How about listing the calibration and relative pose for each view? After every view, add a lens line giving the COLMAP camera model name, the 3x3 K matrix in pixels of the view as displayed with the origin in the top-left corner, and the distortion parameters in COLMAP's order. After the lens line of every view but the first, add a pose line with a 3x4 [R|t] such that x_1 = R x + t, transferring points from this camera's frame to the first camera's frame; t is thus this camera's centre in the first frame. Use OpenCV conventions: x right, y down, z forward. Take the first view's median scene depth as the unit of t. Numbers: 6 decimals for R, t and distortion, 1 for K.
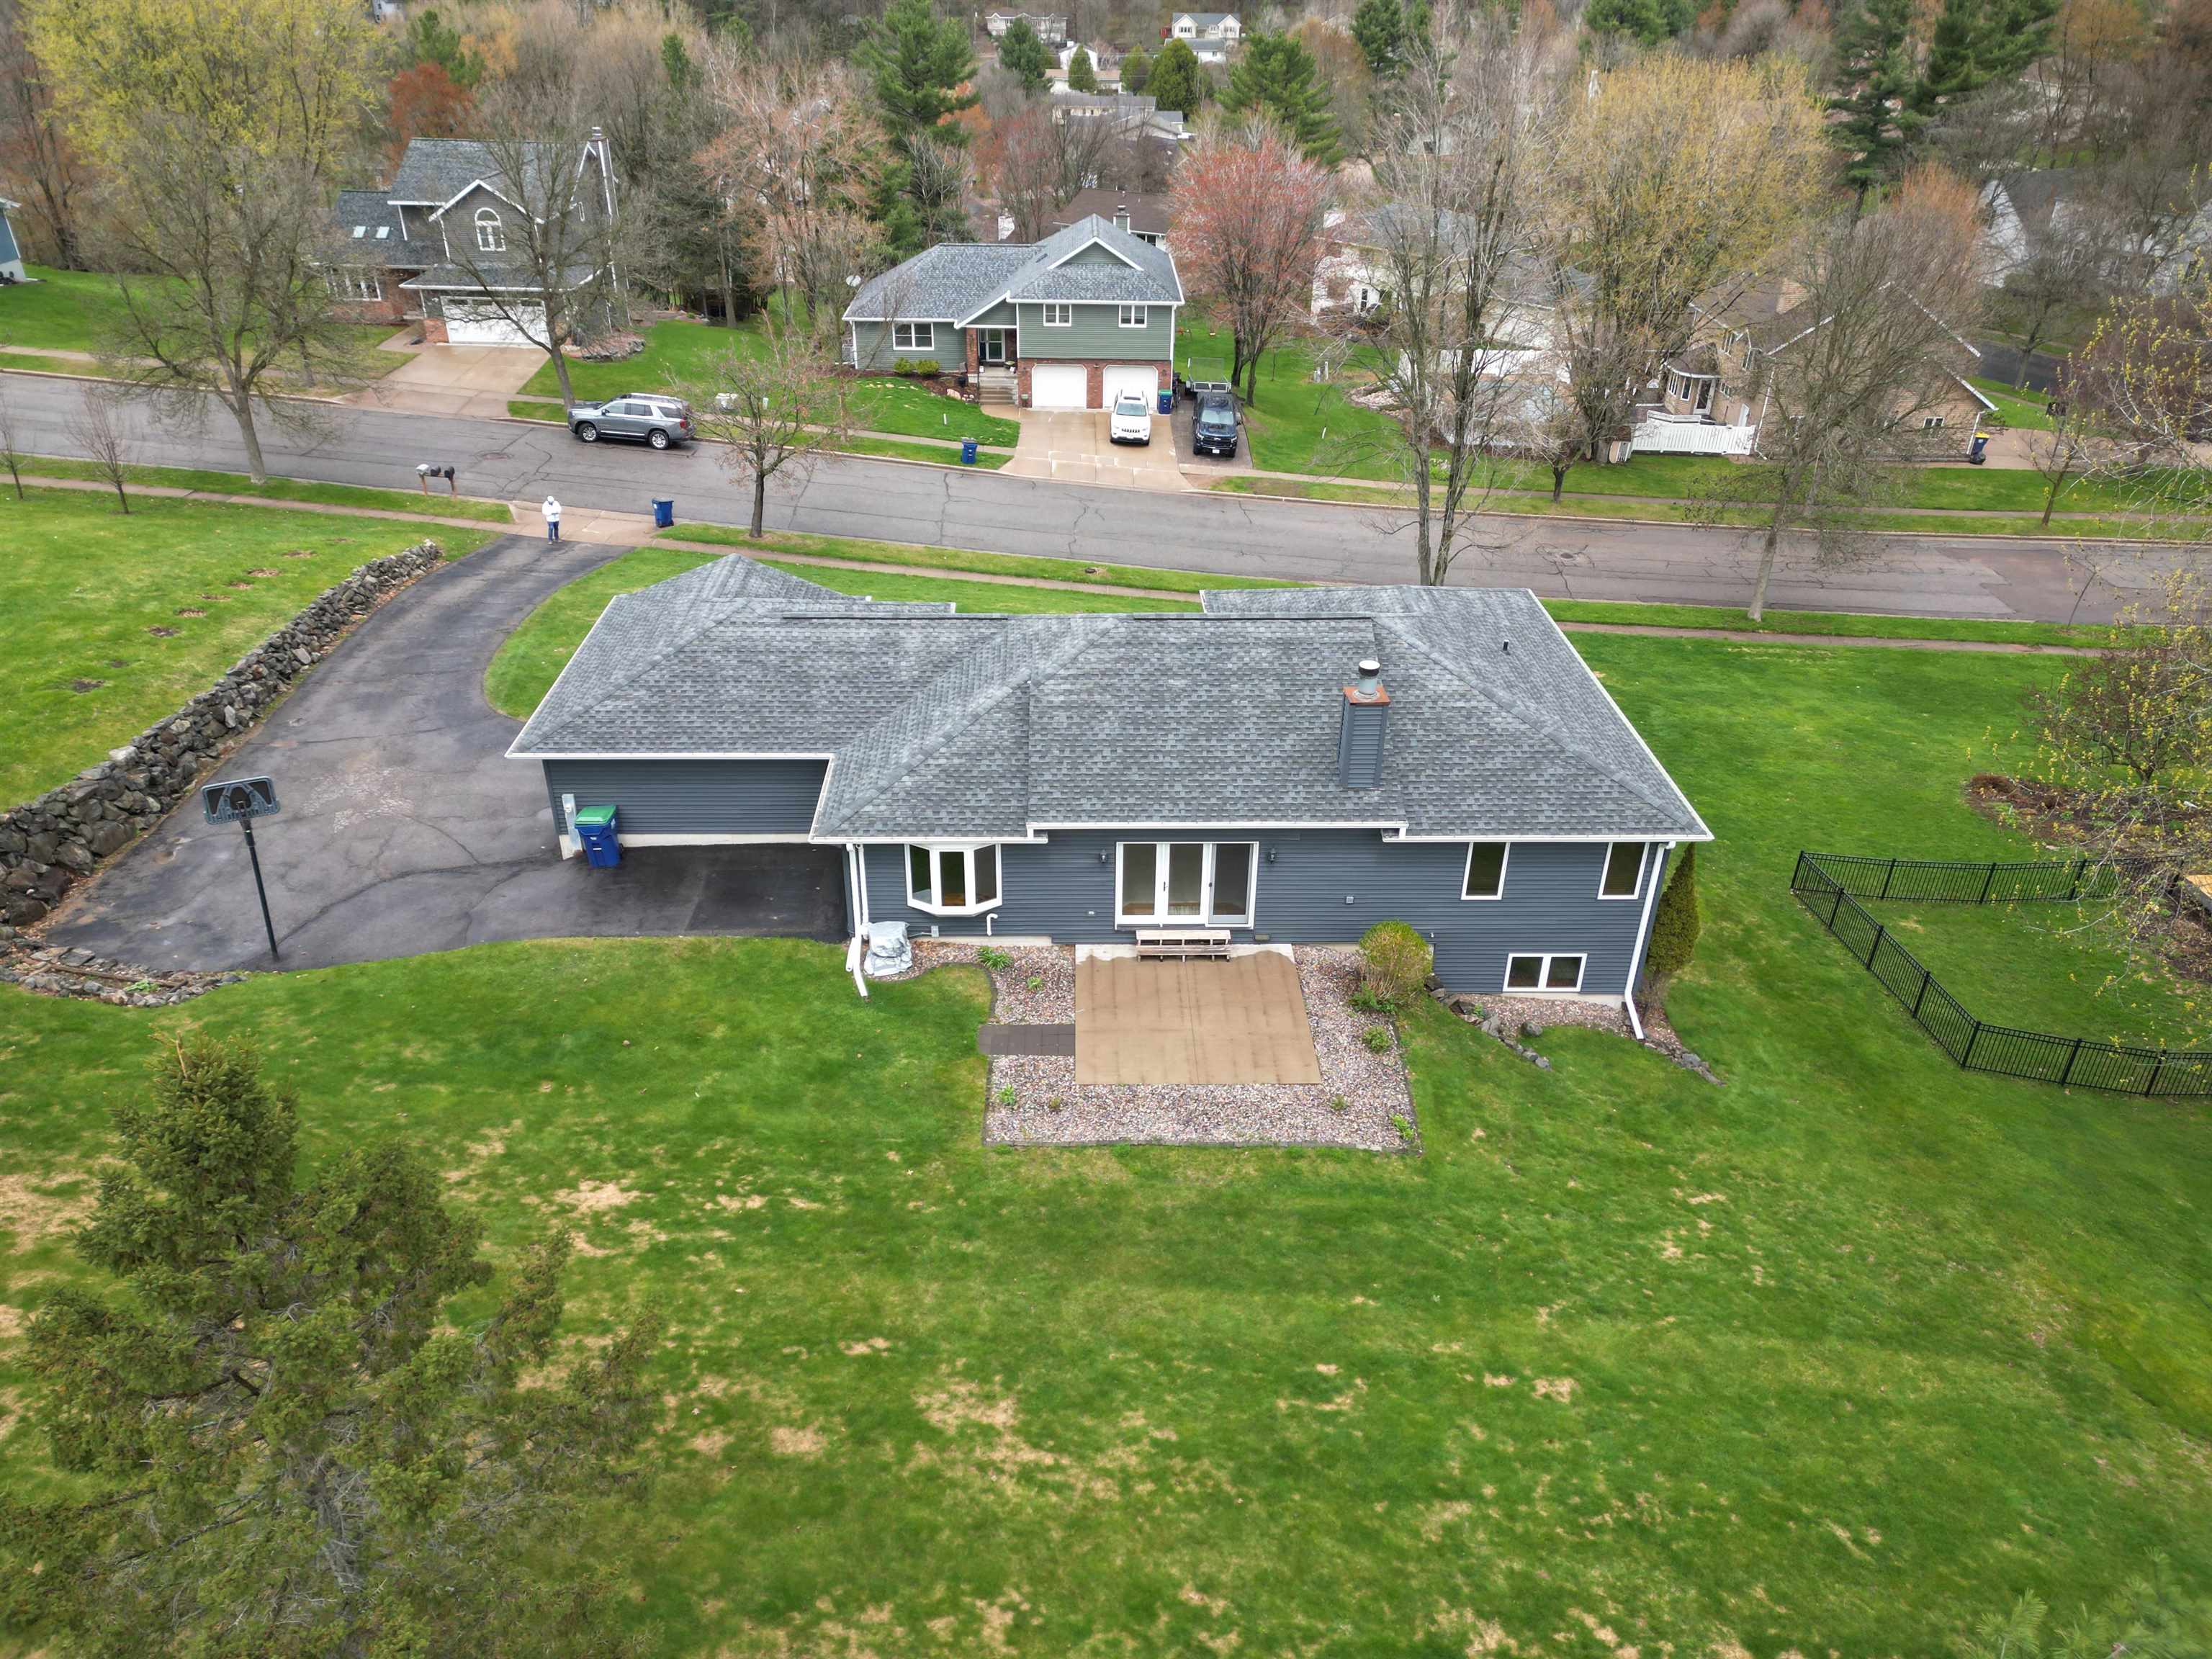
lens RADIAL K [[1519.4, 0, 1106.0], [0, 1519.4, 829.5], [0, 0, 1]] dist [0.101147, -0.094142]
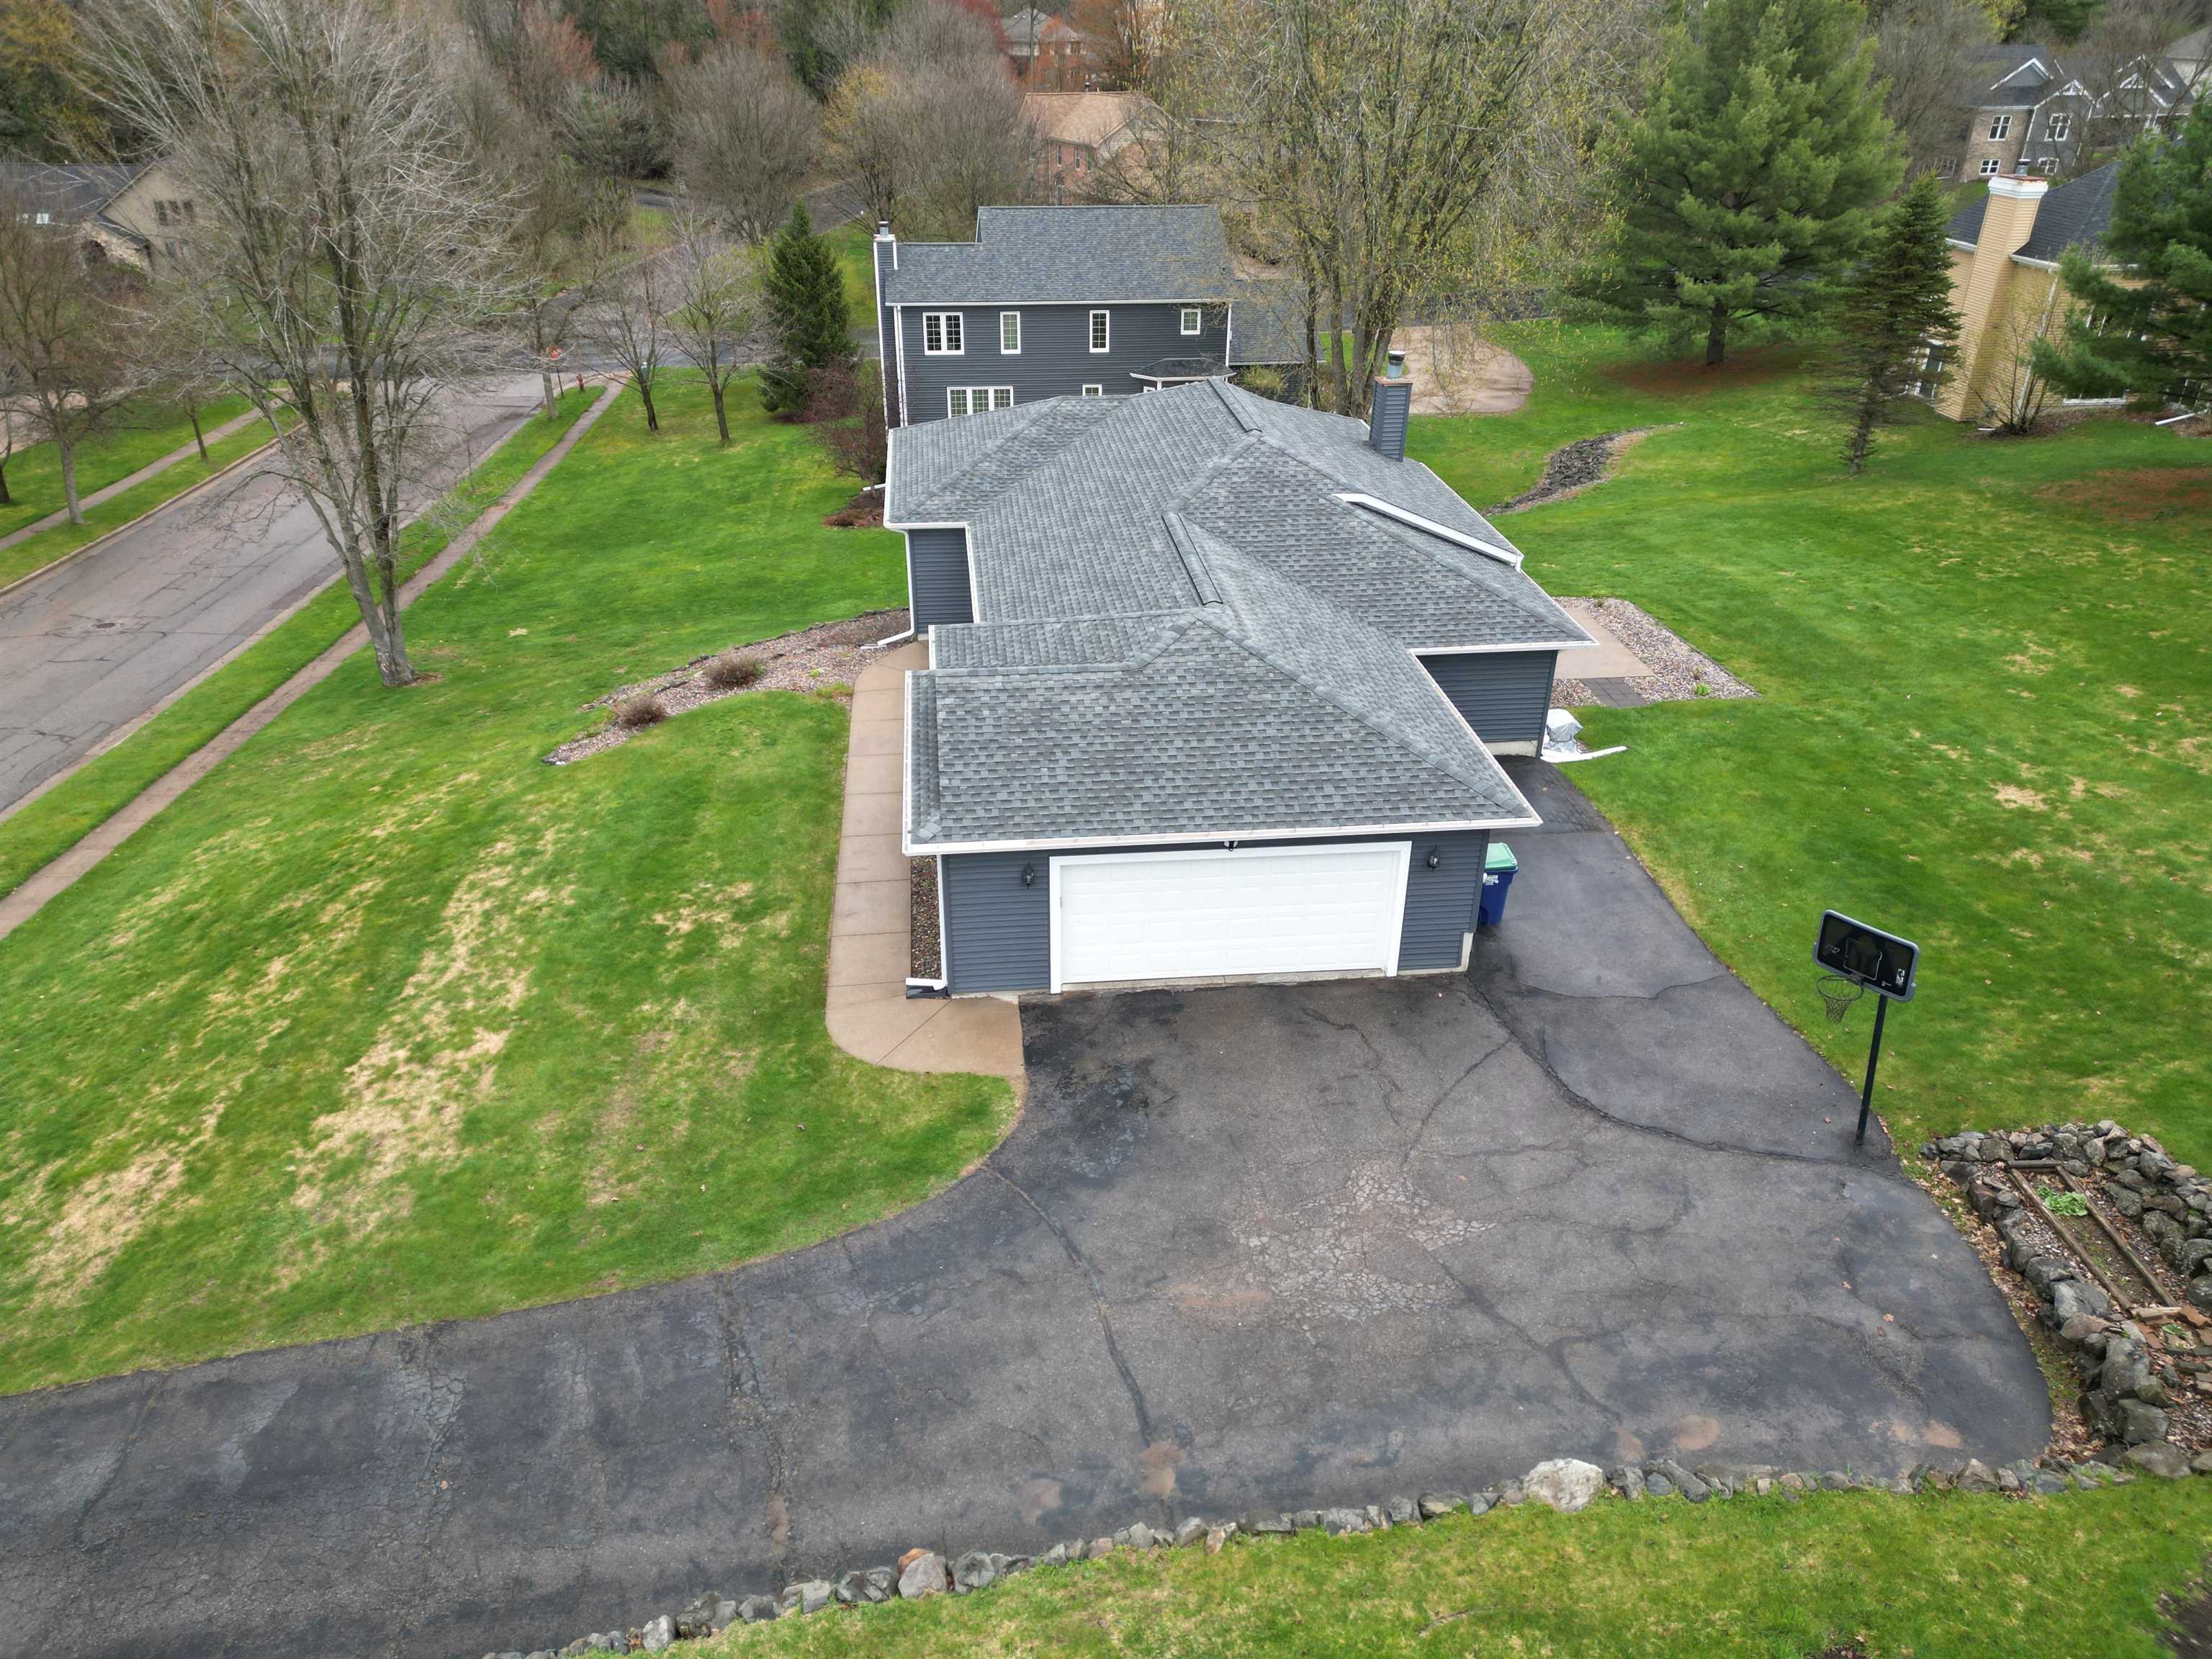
lens RADIAL K [[1561.1, 0, 1106.0], [0, 1561.1, 829.5], [0, 0, 1]] dist [0.065424, -0.037841]
pose [[-0.081134, -0.478488, 0.874338, -1.022486], [0.494626, 0.742258, 0.452105, -0.473117], [-0.865311, 0.469151, 0.176450, 1.081429]]
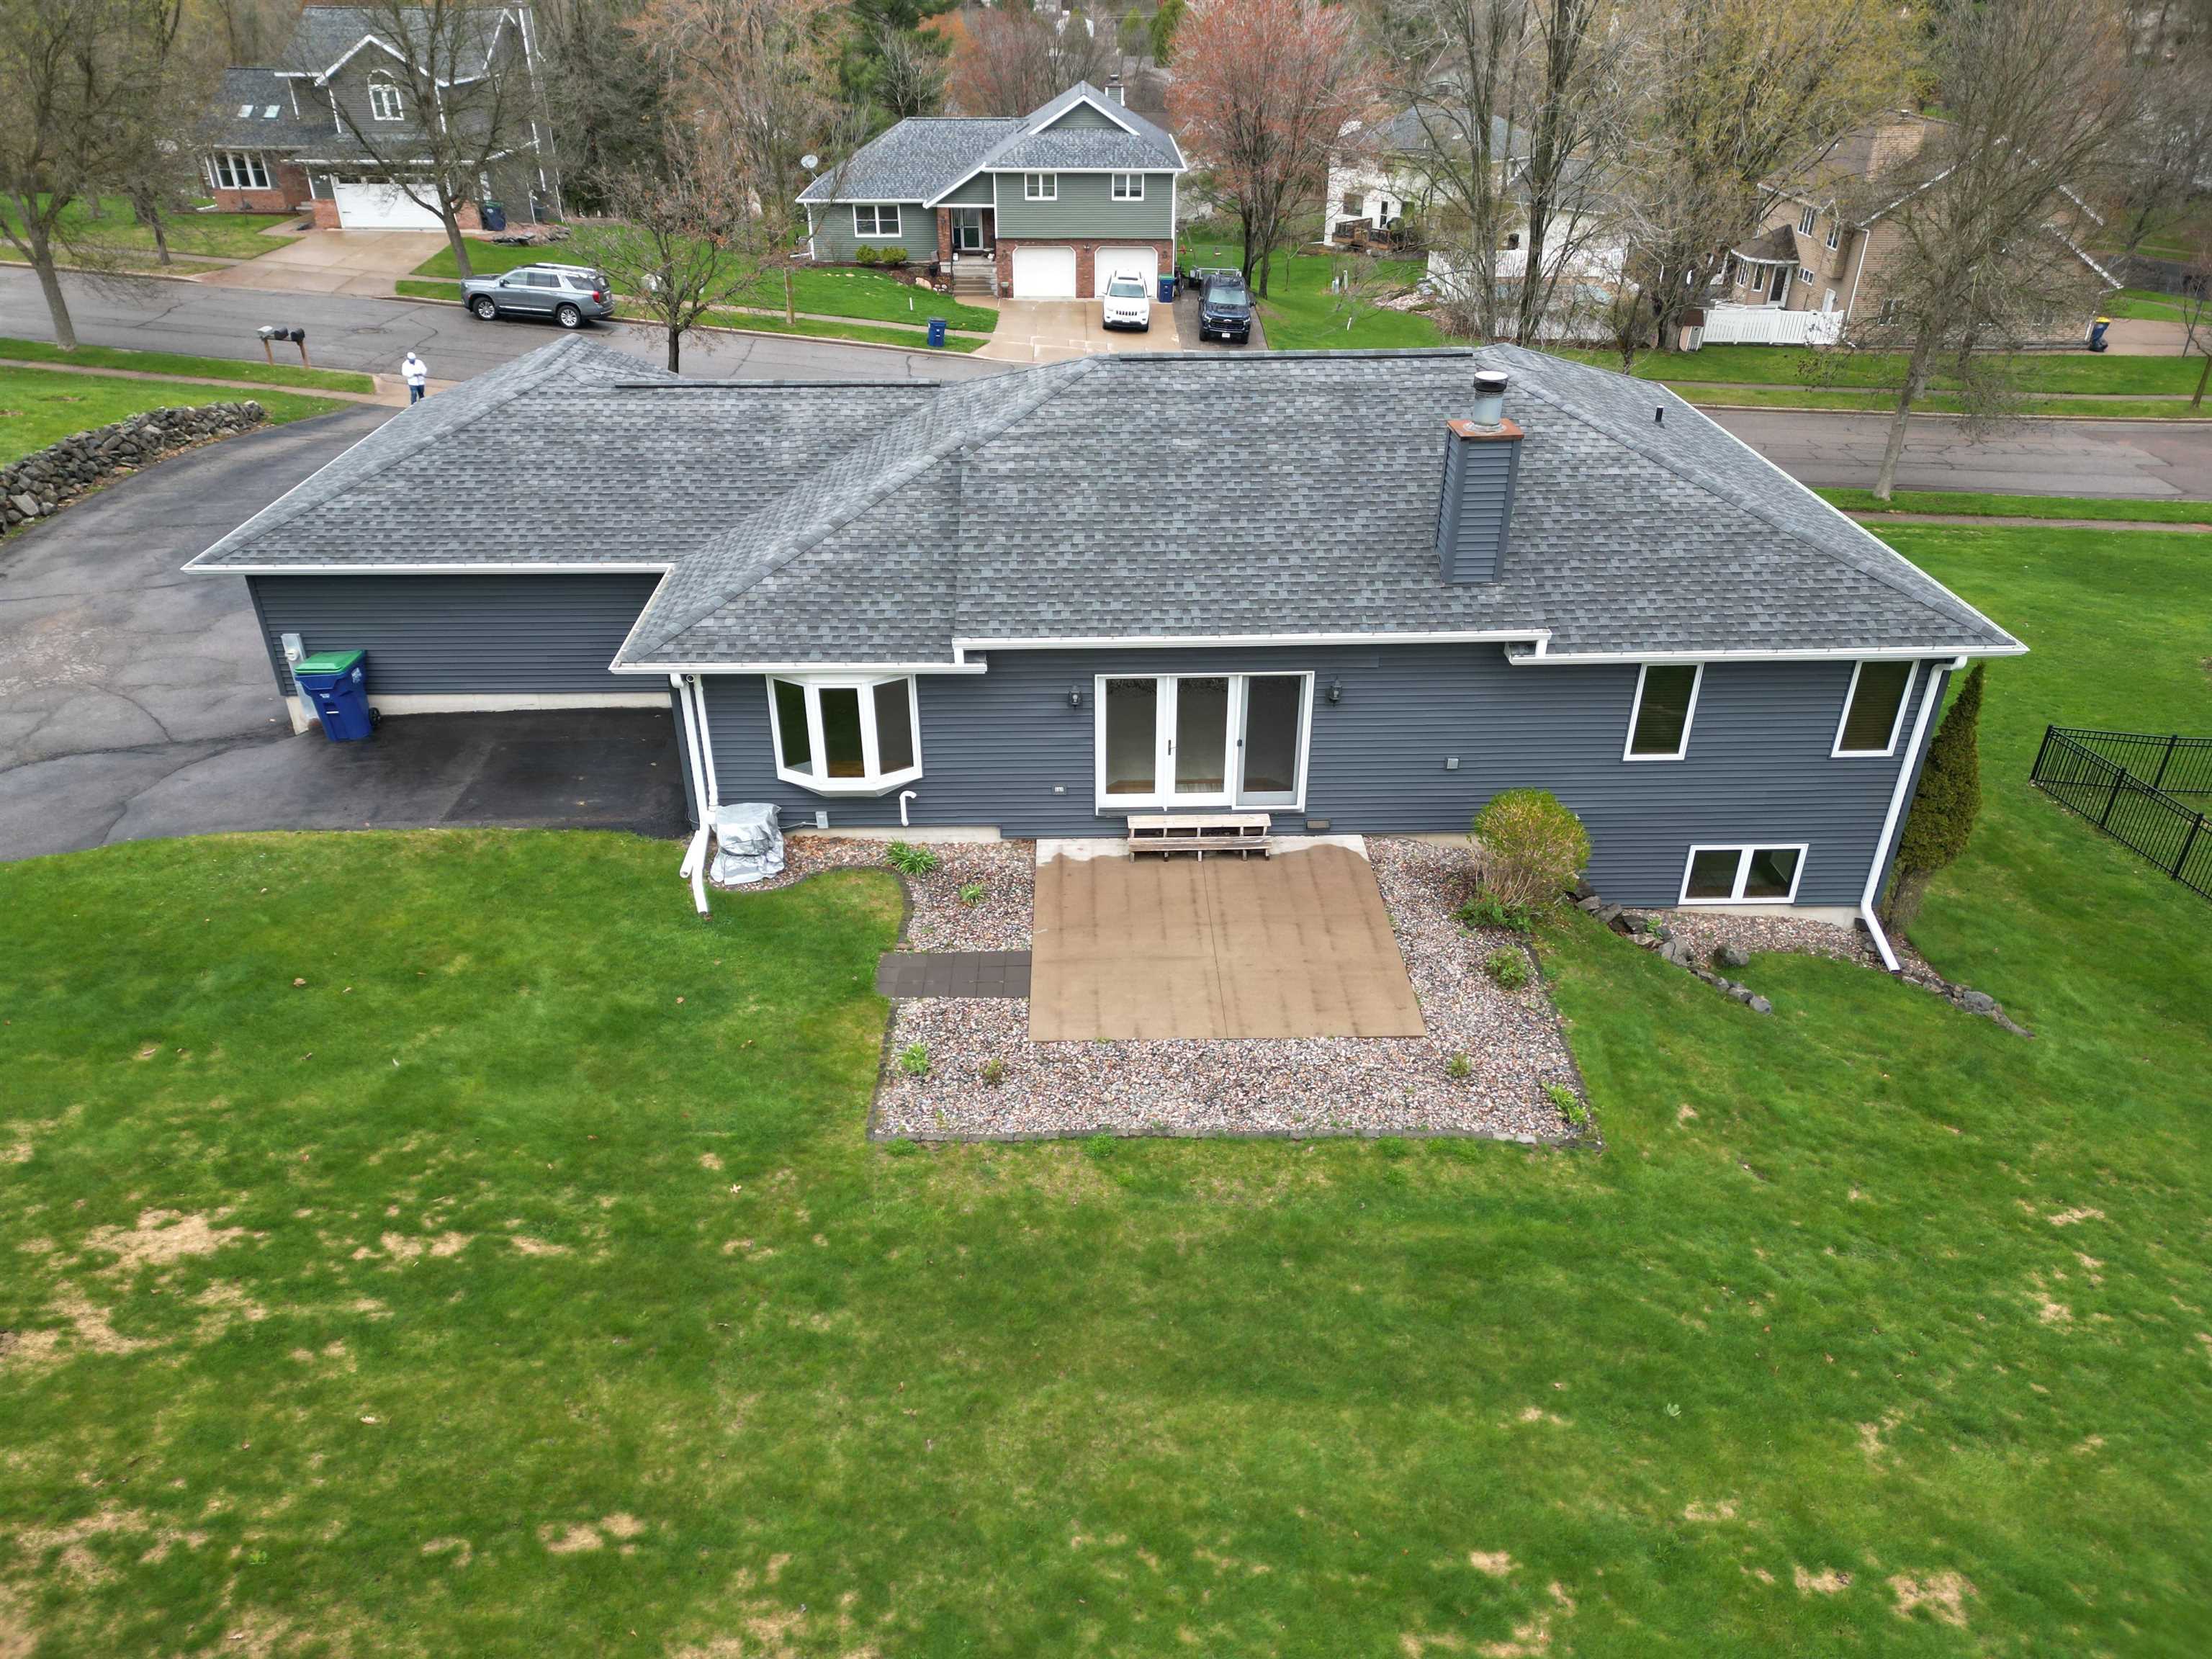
lens RADIAL K [[1561.1, 0, 1106.0], [0, 1561.1, 829.5], [0, 0, 1]] dist [0.065424, -0.037841]
pose [[0.999932, -0.011074, -0.003586, 0.013101], [0.011094, 0.999923, 0.005580, 0.069836], [0.003524, -0.005619, 0.999978, 0.328213]]
